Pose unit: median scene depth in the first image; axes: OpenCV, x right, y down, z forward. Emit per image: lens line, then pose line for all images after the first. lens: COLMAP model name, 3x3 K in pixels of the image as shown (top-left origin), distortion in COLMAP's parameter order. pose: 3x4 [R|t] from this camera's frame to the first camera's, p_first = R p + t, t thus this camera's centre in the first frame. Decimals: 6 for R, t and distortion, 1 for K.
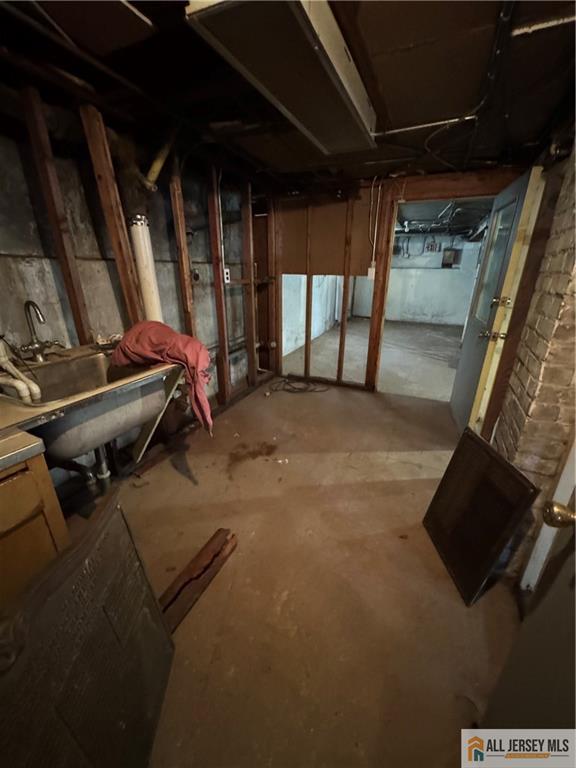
lens RADIAL K [[305.3, 0, 287.3], [0, 305.3, 381.1], [0, 0, 1]] dist [-0.004211, 0.001005]
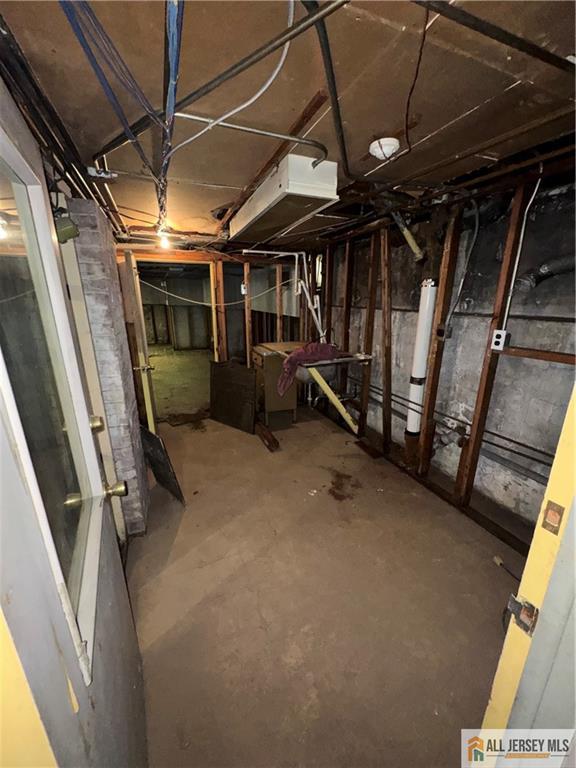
lens RADIAL K [[305.3, 0, 288.3], [0, 305.3, 385.8], [0, 0, 1]] dist [-0.004211, 0.001005]
pose [[-0.680803, 0.189729, -0.707468, 0.721331], [-0.268062, 0.834326, 0.481708, -0.536934], [0.681653, 0.517593, -0.517152, 1.264481]]
